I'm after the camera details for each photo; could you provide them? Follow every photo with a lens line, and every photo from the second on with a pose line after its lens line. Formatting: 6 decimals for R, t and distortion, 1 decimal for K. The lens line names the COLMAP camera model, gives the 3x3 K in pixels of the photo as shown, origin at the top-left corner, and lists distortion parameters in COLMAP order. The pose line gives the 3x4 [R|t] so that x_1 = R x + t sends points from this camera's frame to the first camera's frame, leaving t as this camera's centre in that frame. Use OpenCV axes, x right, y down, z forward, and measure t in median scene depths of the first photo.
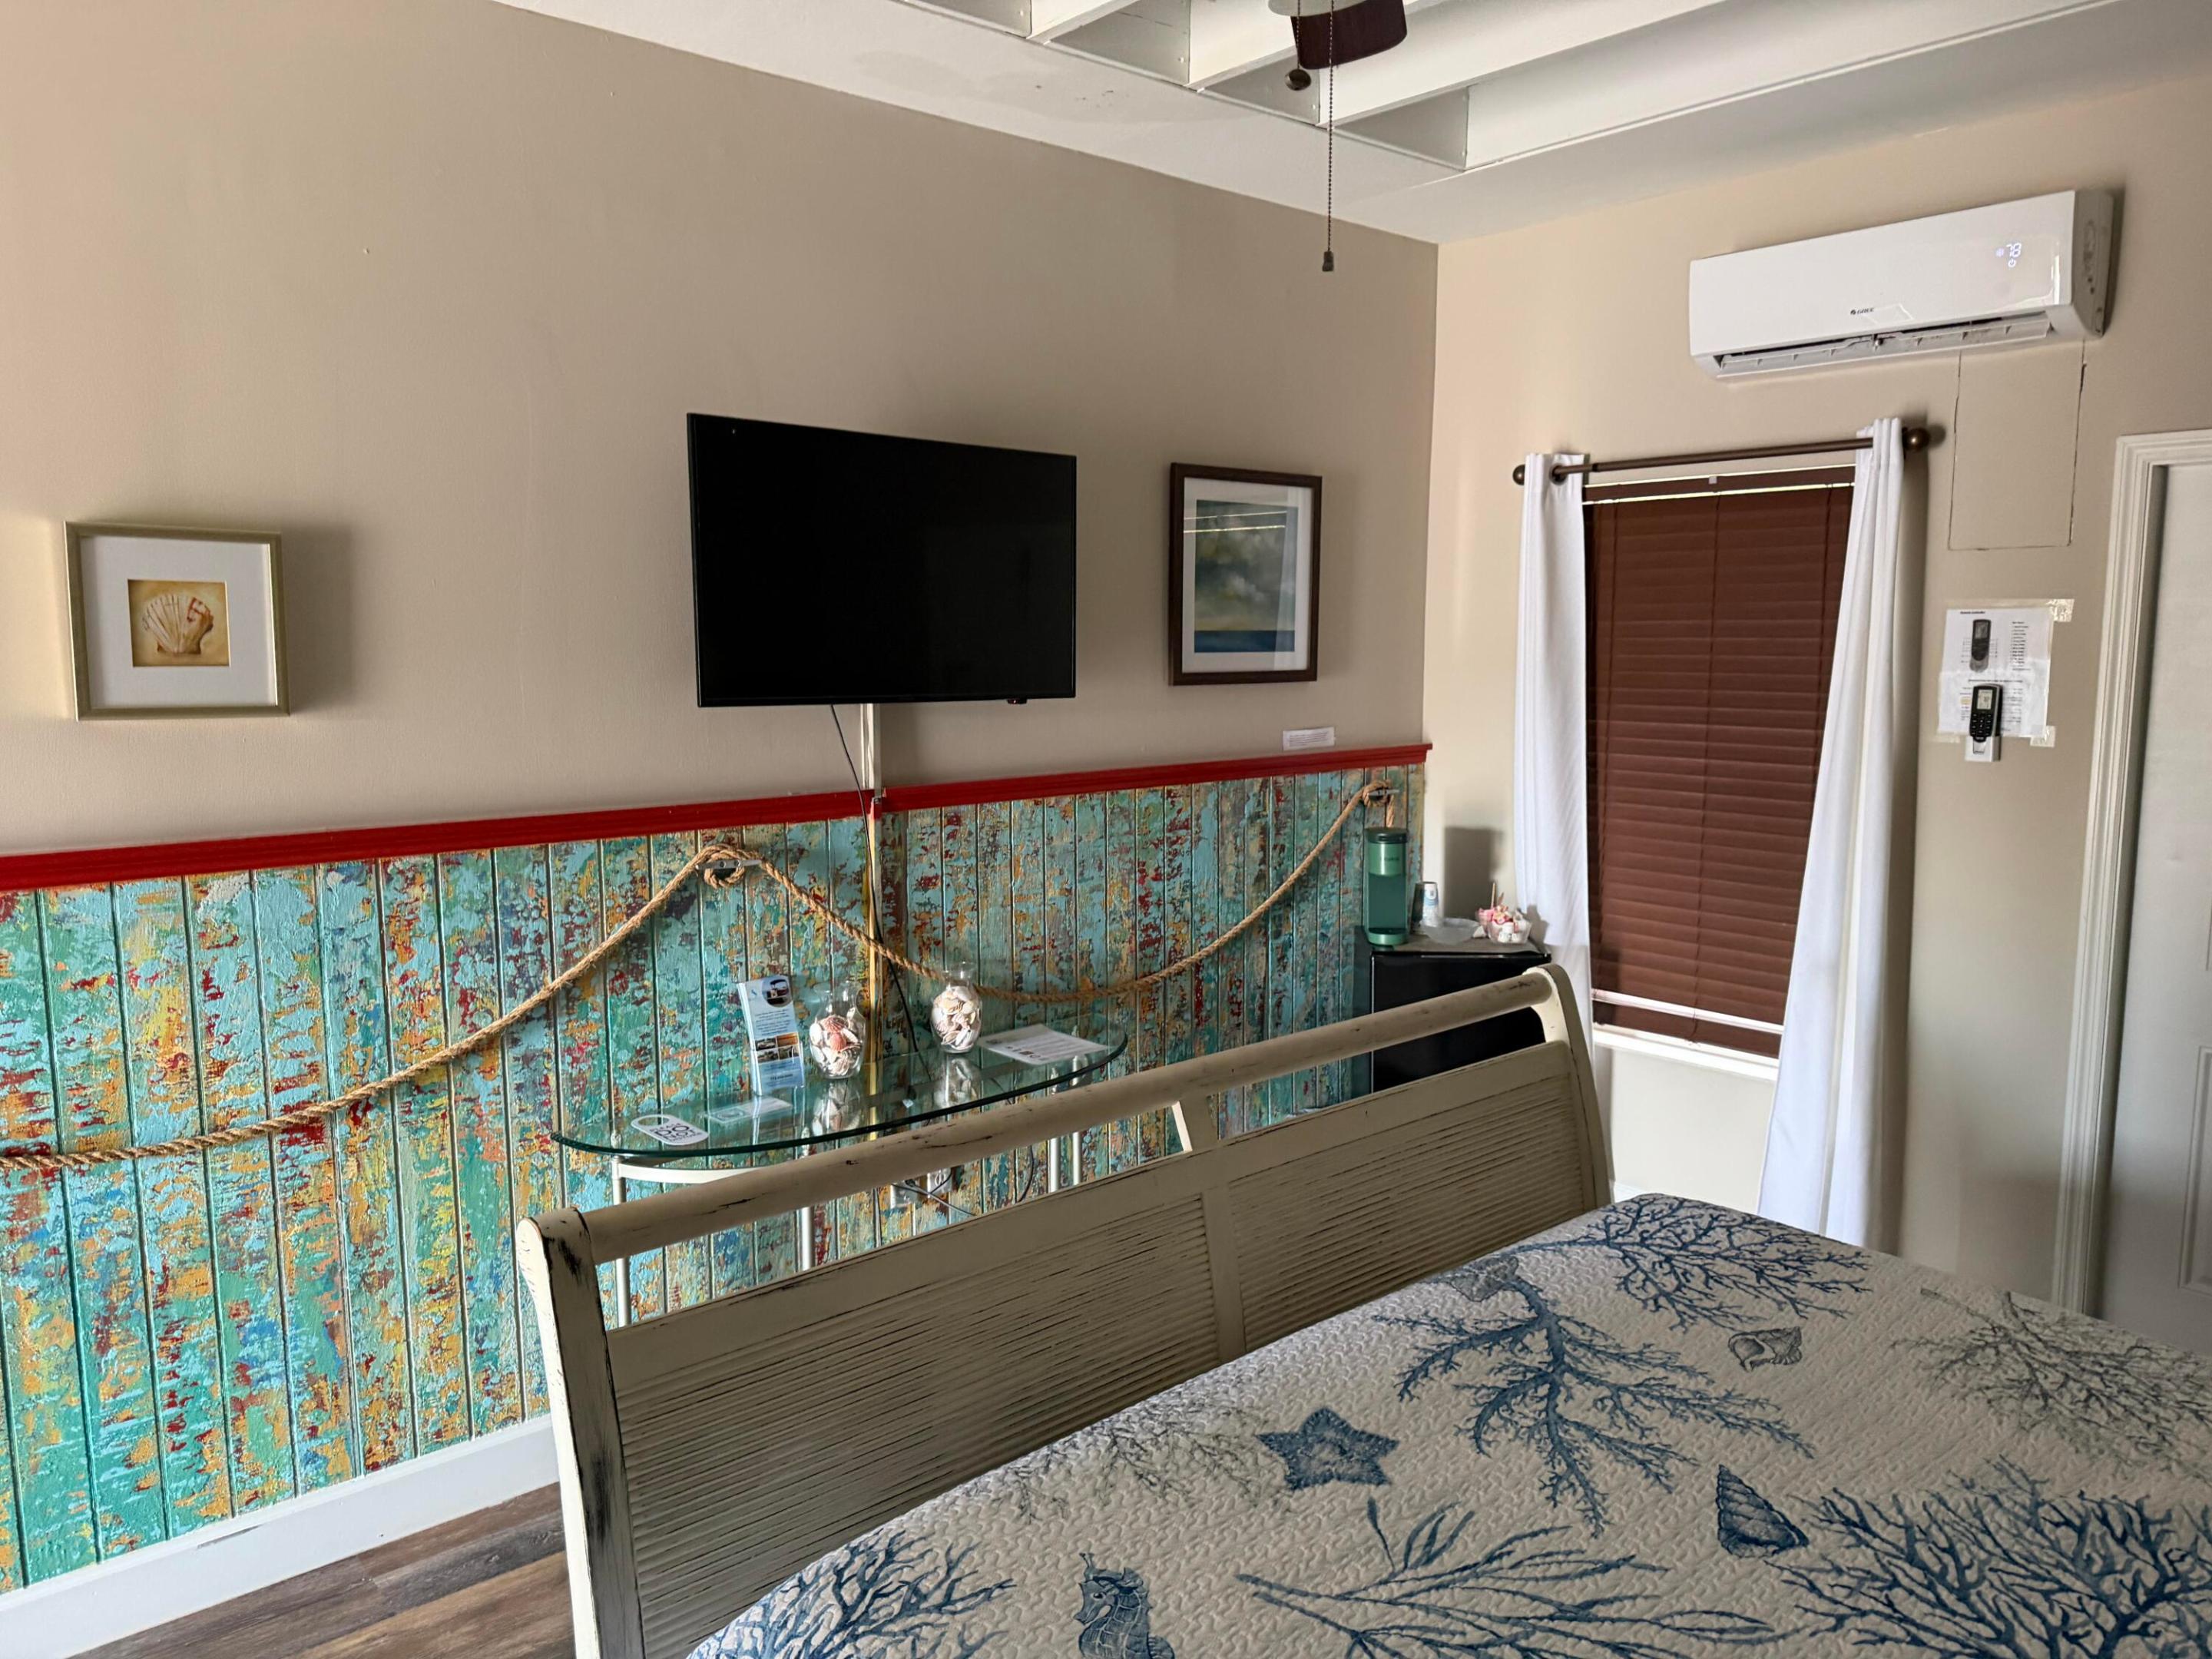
lens RADIAL K [[1598.8, 0, 1106.0], [0, 1598.8, 829.5], [0, 0, 1]] dist [0.002171, -0.003392]
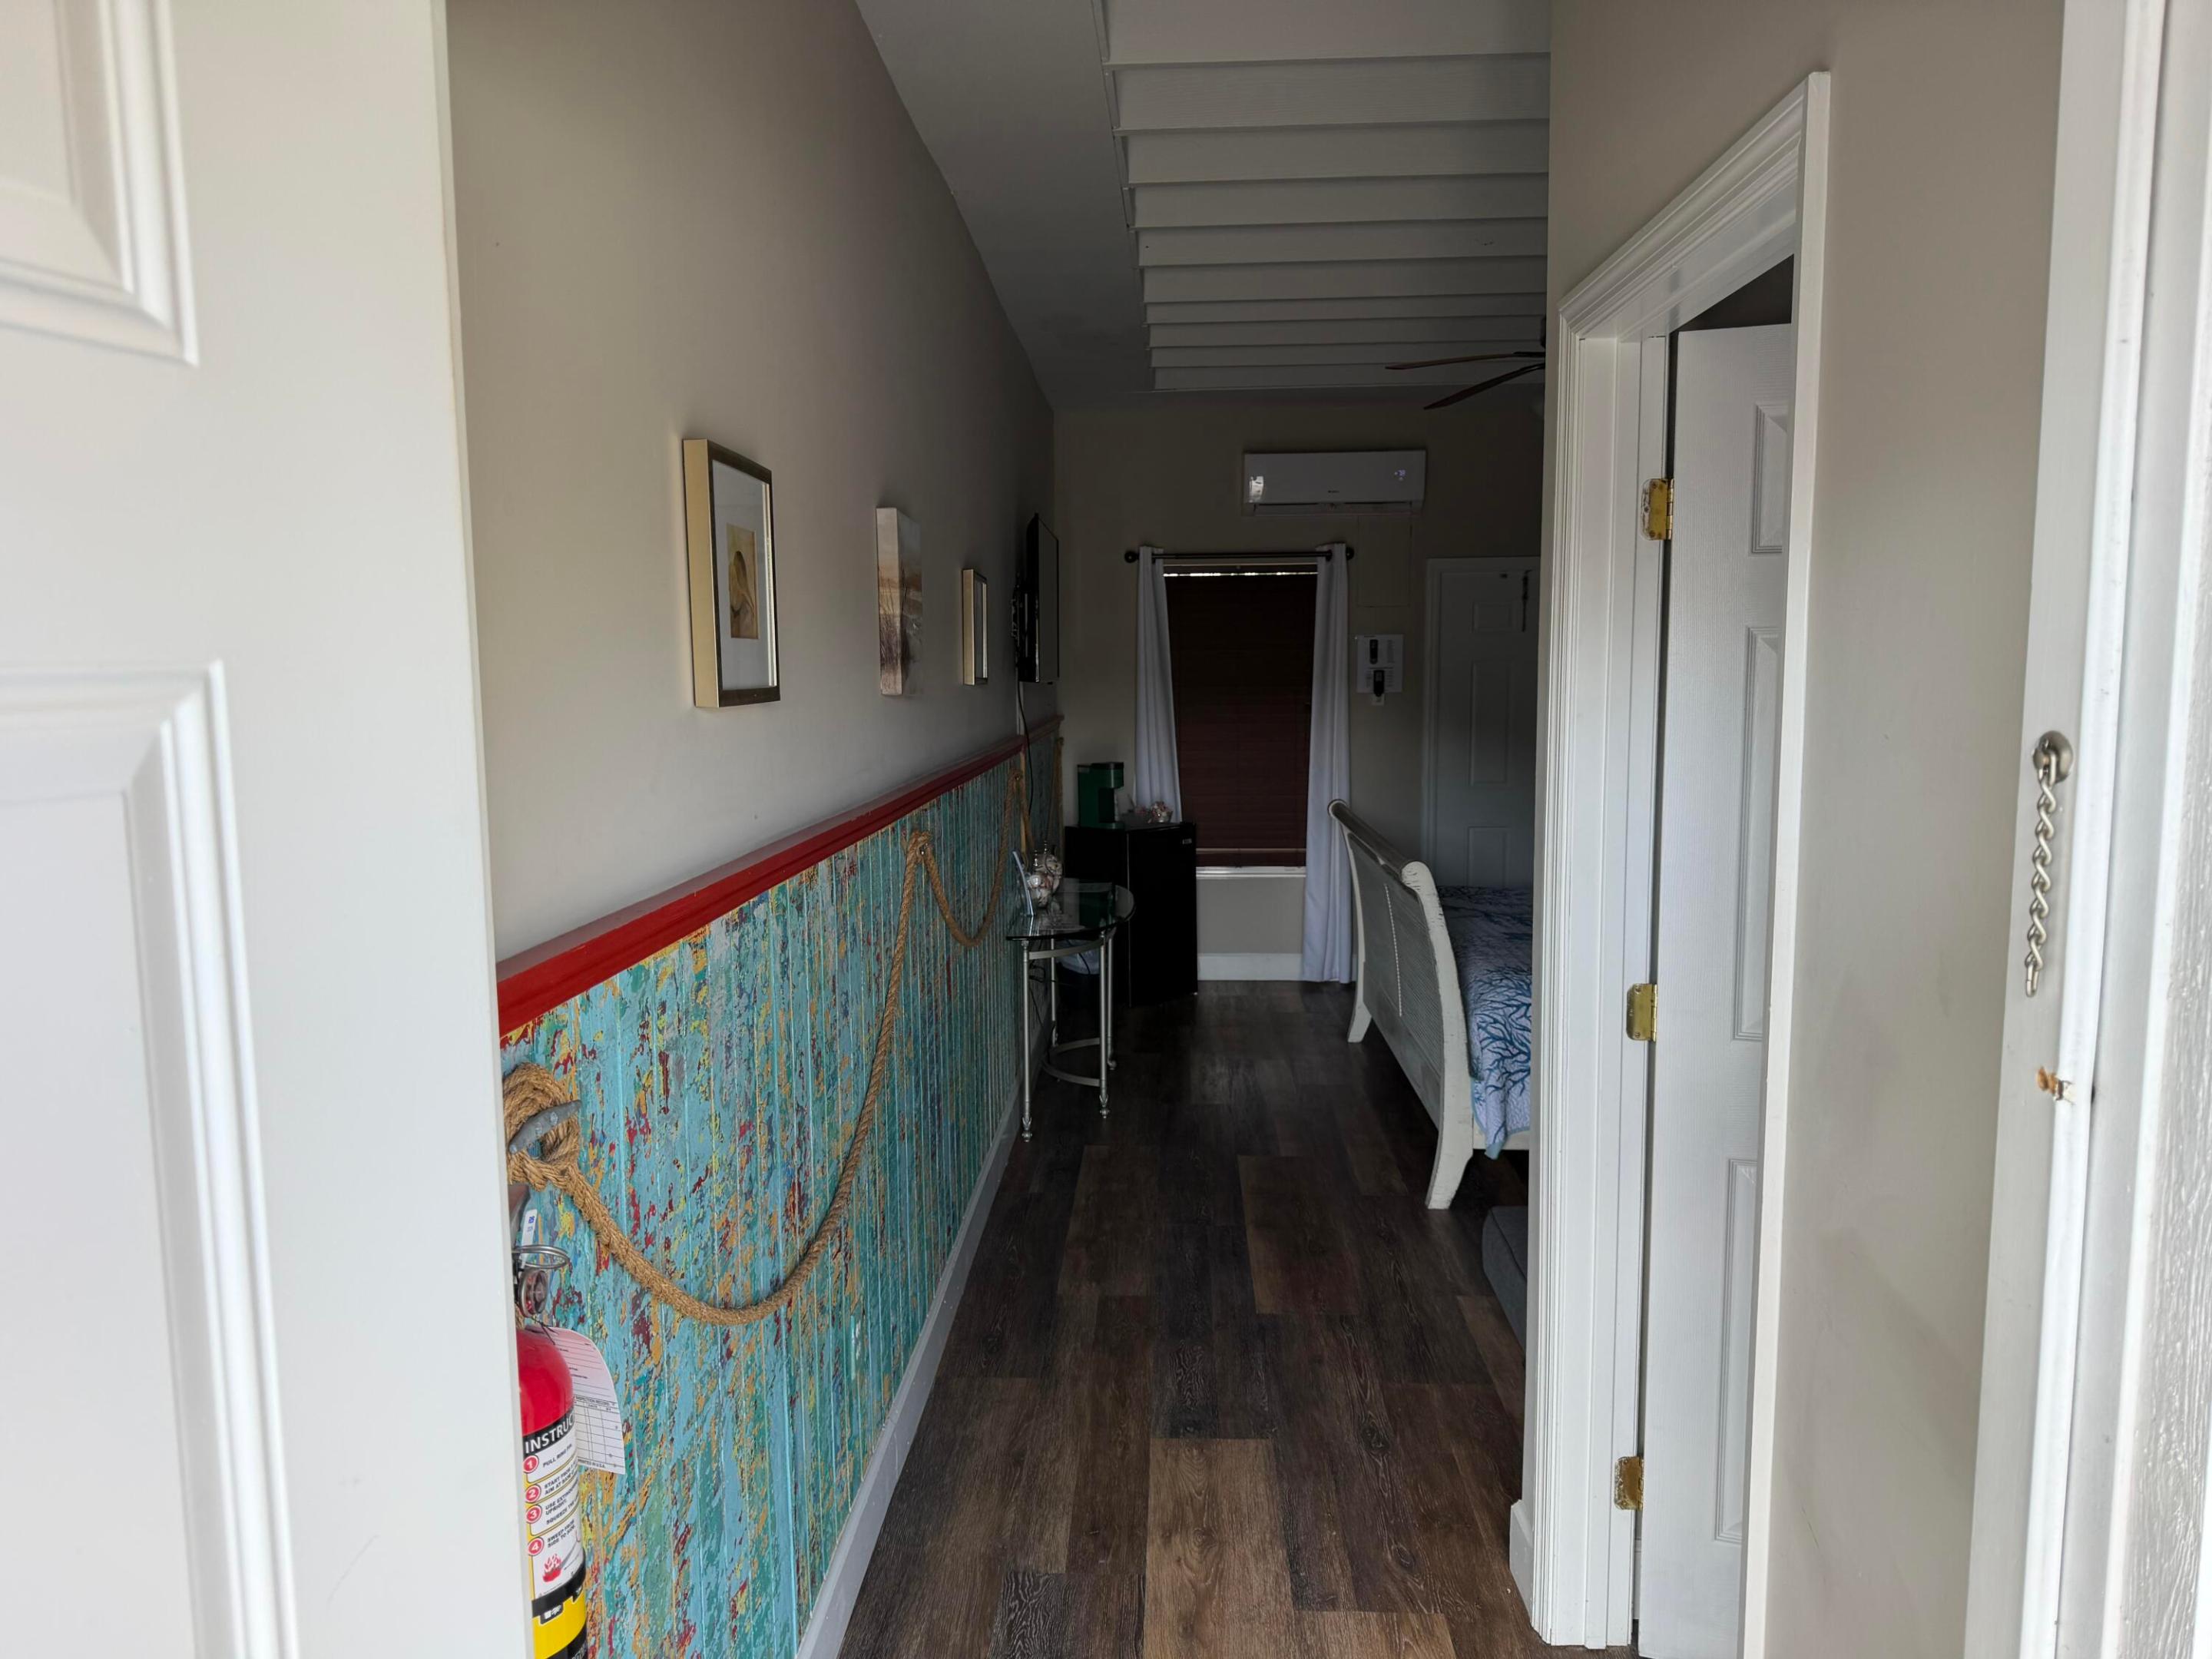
lens RADIAL K [[1553.0, 0, 1098.8], [0, 1553.0, 842.0], [0, 0, 1]] dist [0.126391, -0.166311]
pose [[0.688843, -0.085166, 0.719891, -2.359459], [0.100994, 0.994665, 0.021034, 0.108953], [-0.717841, 0.058216, 0.693769, -0.330808]]
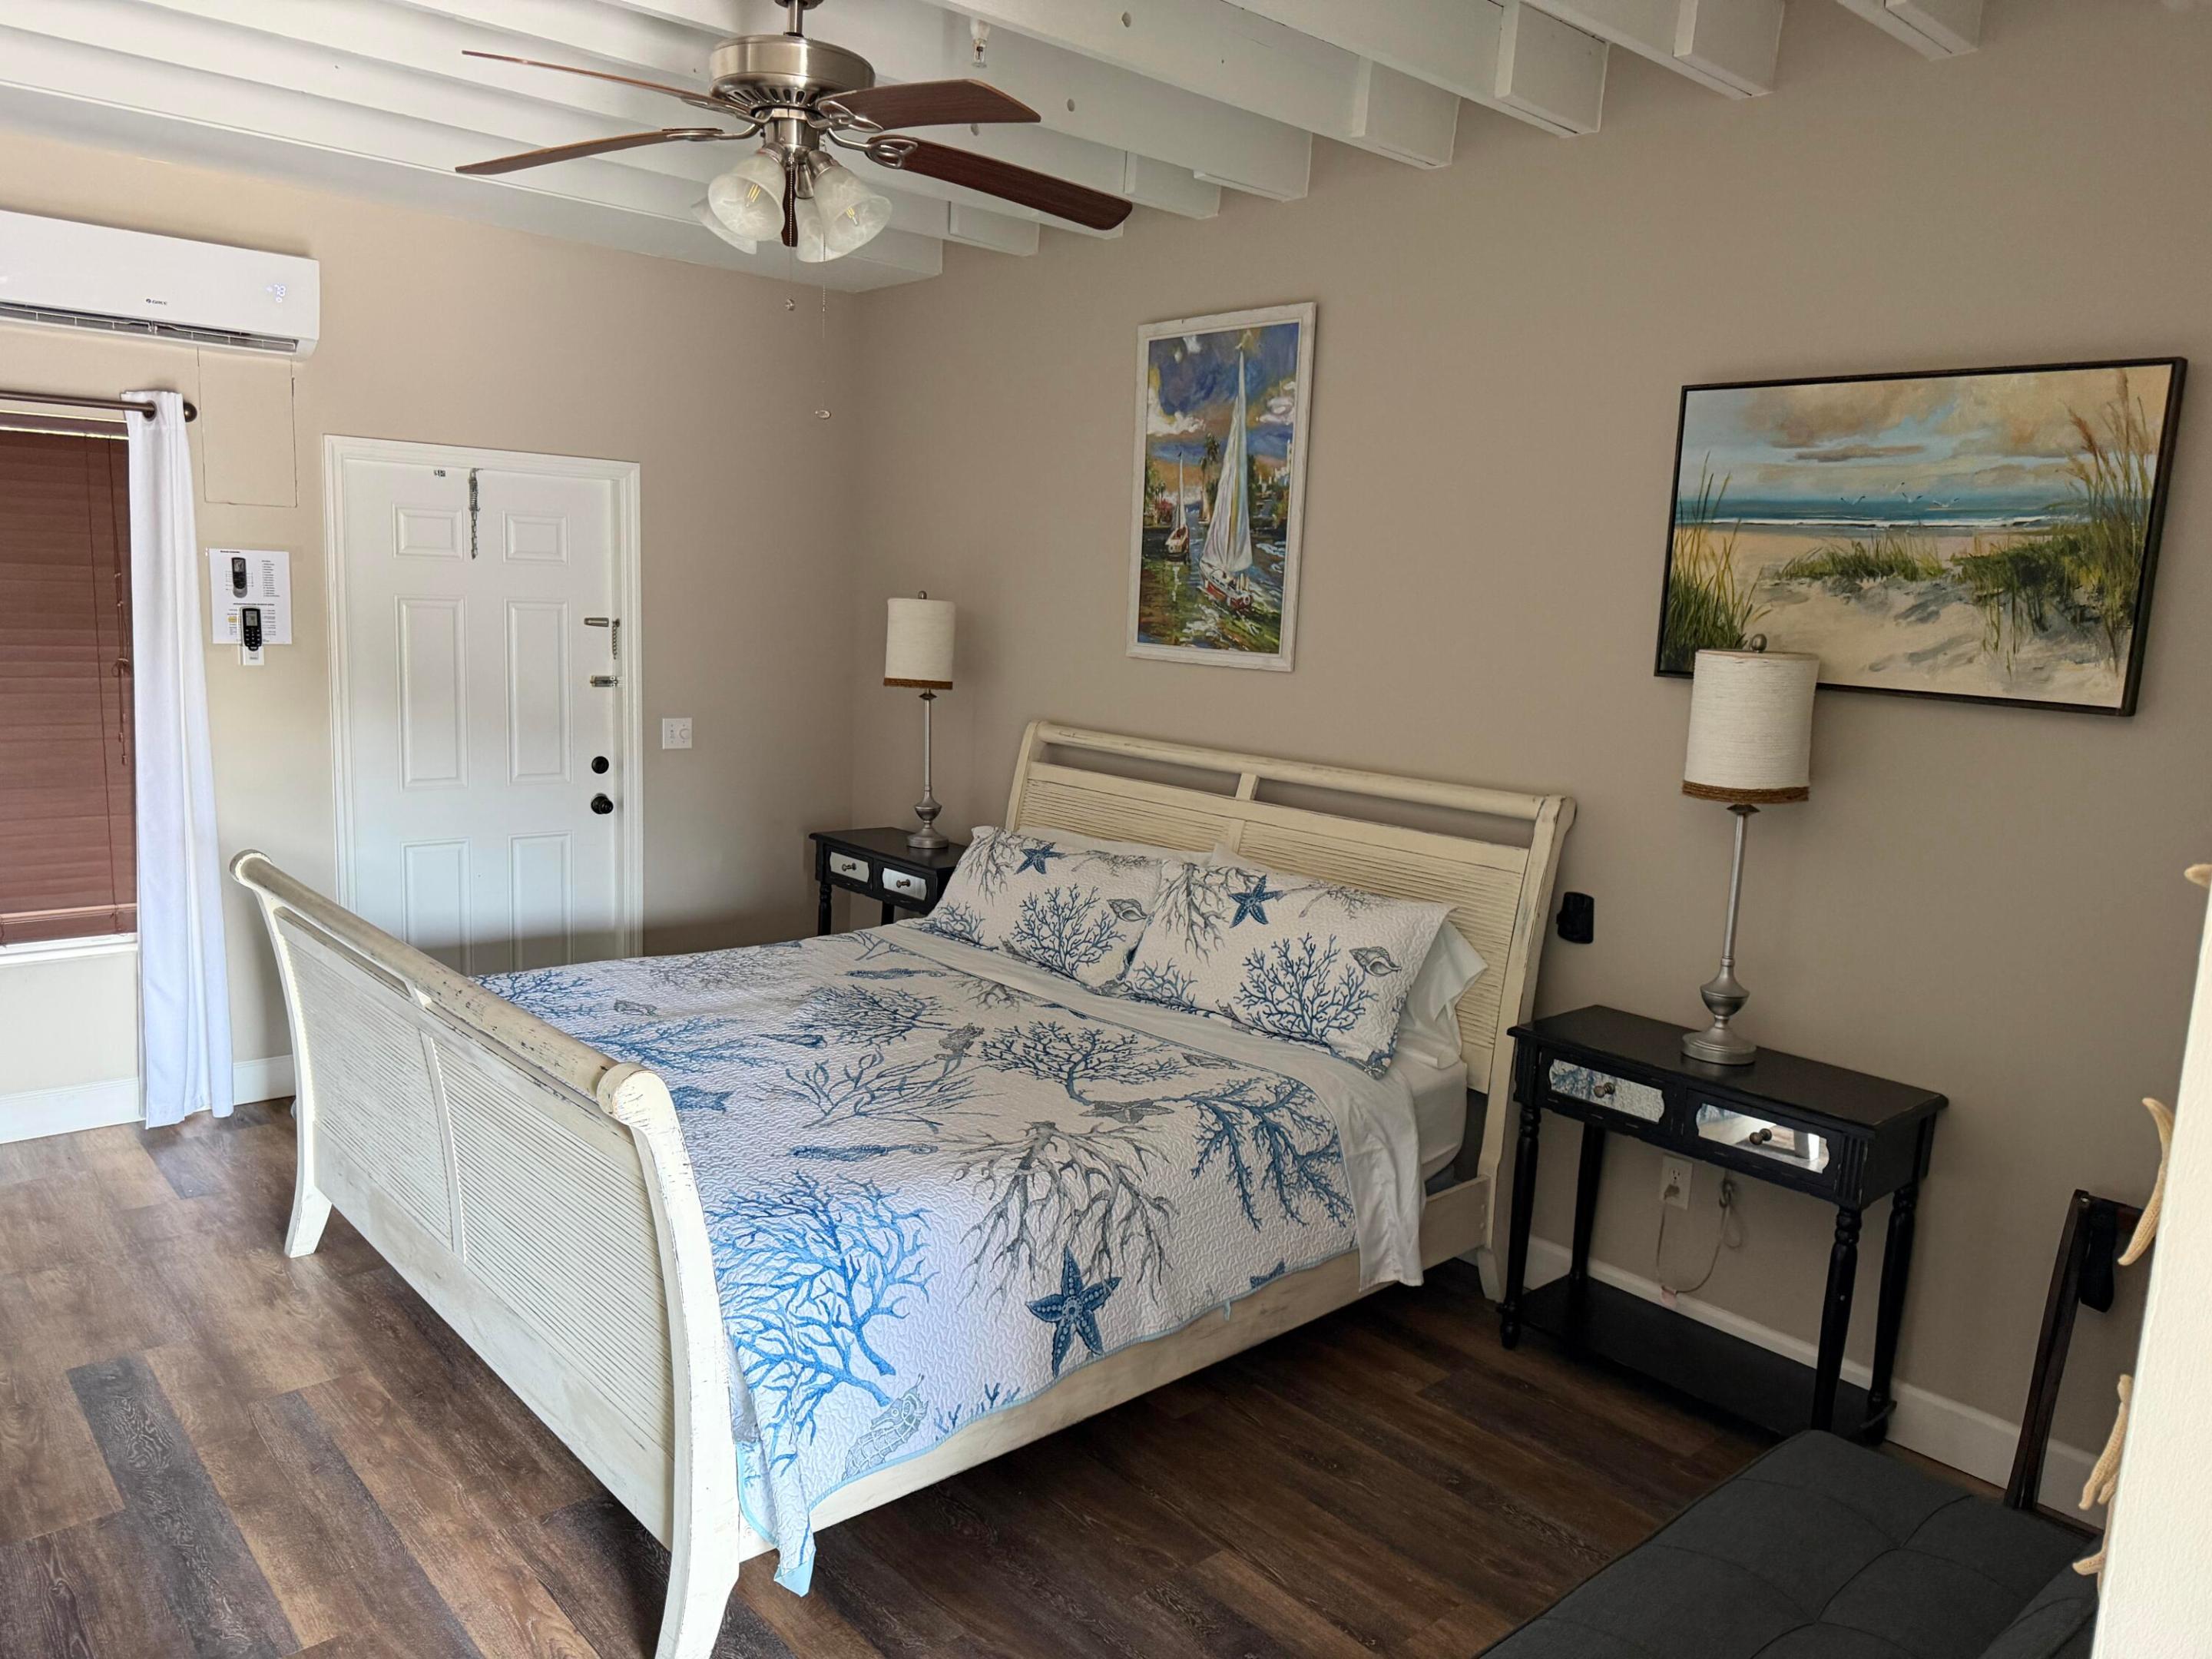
lens RADIAL K [[1553.0, 0, 1098.8], [0, 1553.0, 842.0], [0, 0, 1]] dist [0.126391, -0.166311]
pose [[-0.012370, -0.163947, 0.986392, -1.510425], [0.080953, 0.983065, 0.164410, -0.112001], [-0.996641, 0.081885, 0.001112, 0.589802]]
